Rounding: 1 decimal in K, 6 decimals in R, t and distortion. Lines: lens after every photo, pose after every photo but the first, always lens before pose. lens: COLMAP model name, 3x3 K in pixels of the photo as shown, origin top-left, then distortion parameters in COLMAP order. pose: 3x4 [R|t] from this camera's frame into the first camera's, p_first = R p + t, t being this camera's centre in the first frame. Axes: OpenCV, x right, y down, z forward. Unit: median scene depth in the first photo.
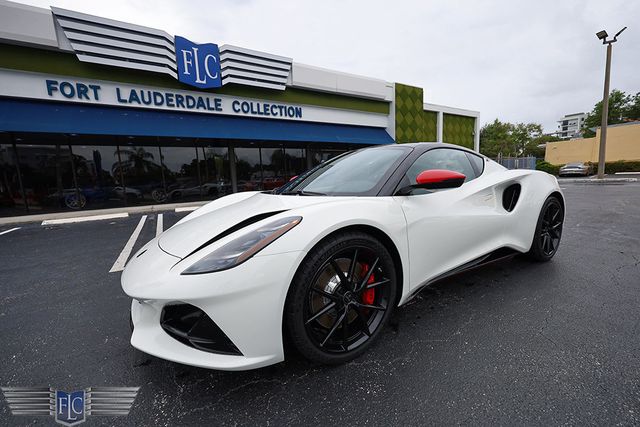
lens RADIAL K [[262.6, 0, 321.0], [0, 262.6, 215.6], [0, 0, 1]] dist [-0.003572, 0.001340]
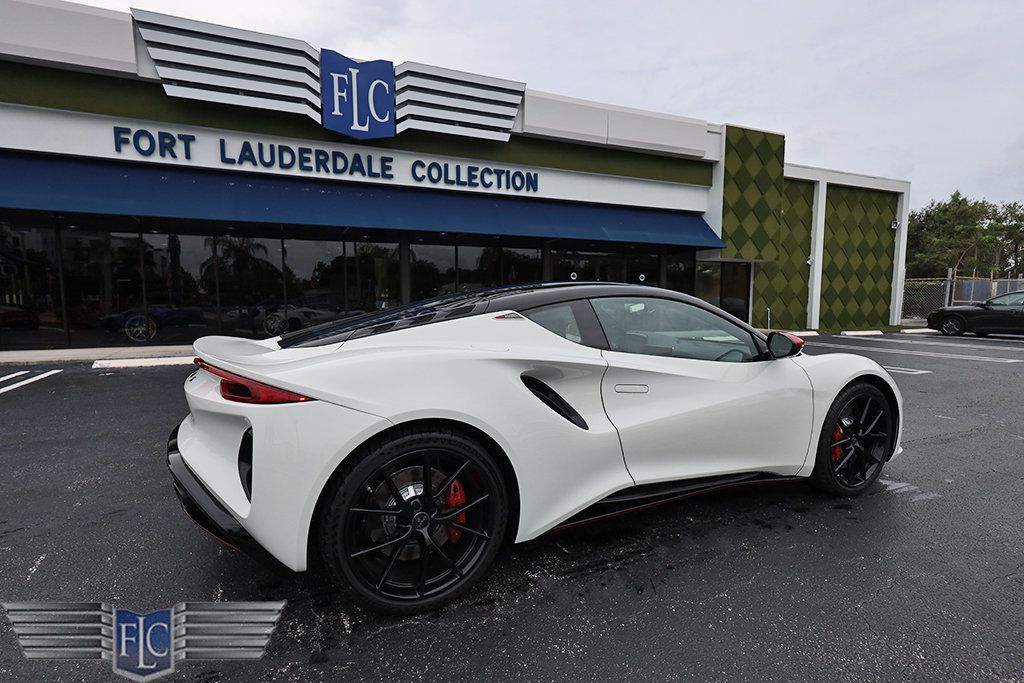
lens RADIAL K [[524.3, 0, 510.4], [0, 524.3, 360.8], [0, 0, 1]] dist [-0.001093, -0.000010]
pose [[0.991508, 0.058738, -0.116021, 0.021591], [-0.061206, 0.997966, -0.017820, -0.014259], [0.114738, 0.024770, 0.993087, -0.068564]]
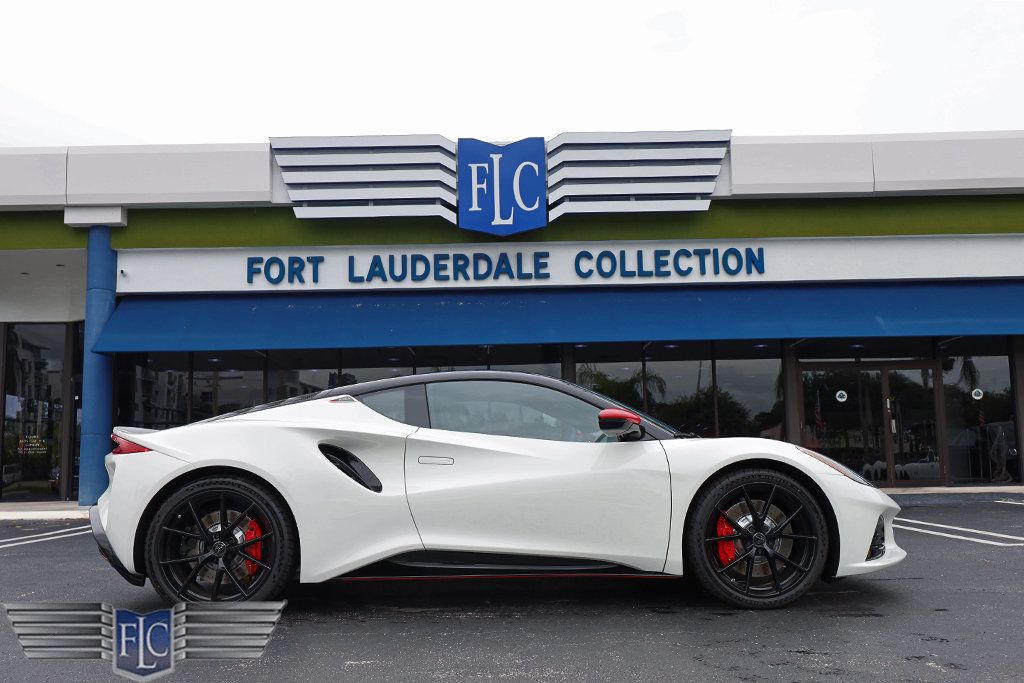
lens RADIAL K [[892.1, 0, 508.5], [0, 892.1, 370.0], [0, 0, 1]] dist [-0.005375, 0.007407]
pose [[0.850865, -0.028539, -0.524609, 0.356853], [-0.092936, 0.974601, -0.203753, 0.040922], [0.517100, 0.222122, 0.826602, -0.195442]]
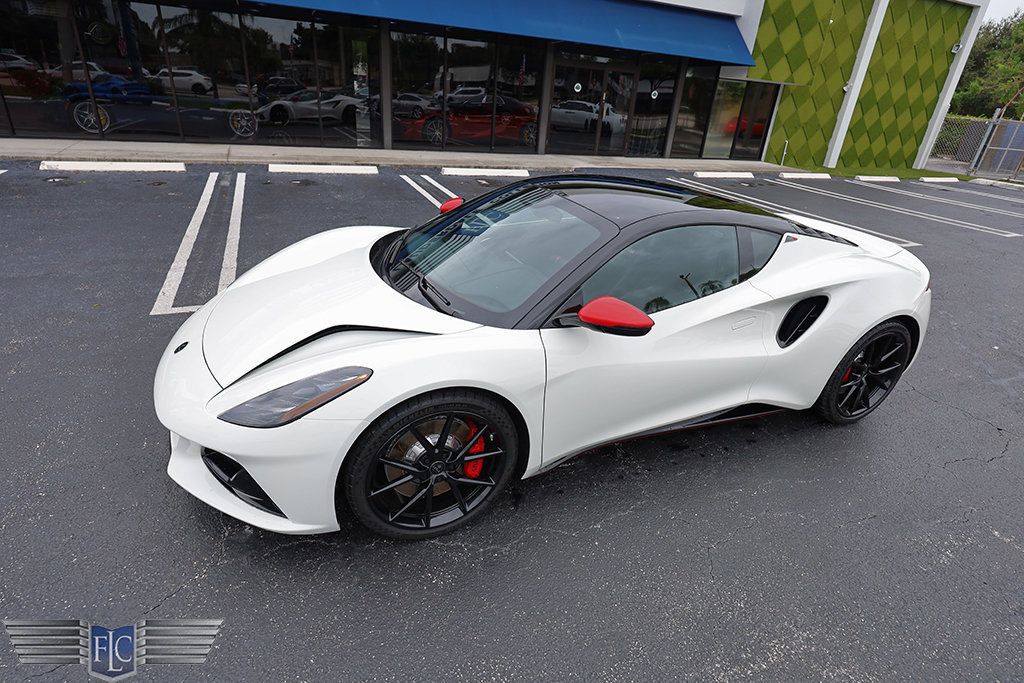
lens RADIAL K [[524.3, 0, 514.7], [0, 524.3, 348.2], [0, 0, 1]] dist [-0.005018, 0.002406]
pose [[0.983264, 0.169506, -0.066779, 0.058199], [-0.139514, 0.936282, 0.322352, -0.083707], [0.117165, -0.307641, 0.944261, -0.045405]]
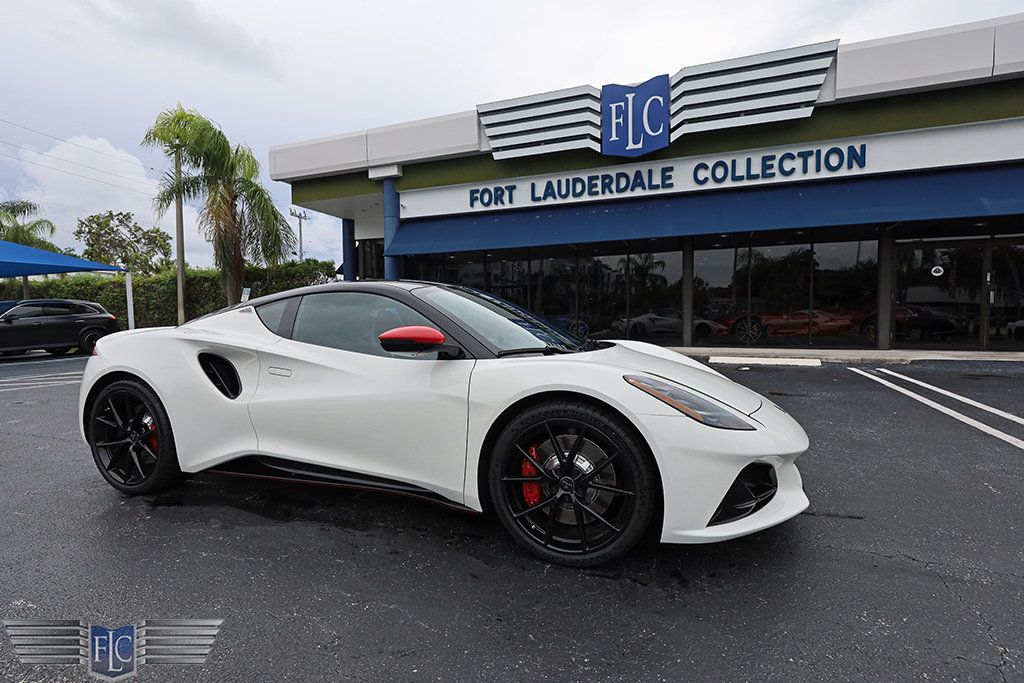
lens RADIAL K [[524.3, 0, 509.3], [0, 524.3, 339.6], [0, 0, 1]] dist [-0.005018, 0.002406]
pose [[0.583982, 0.074264, -0.808363, 0.389970], [-0.128174, 0.991751, -0.001484, -0.044791], [0.801584, 0.104478, 0.588683, 0.135351]]
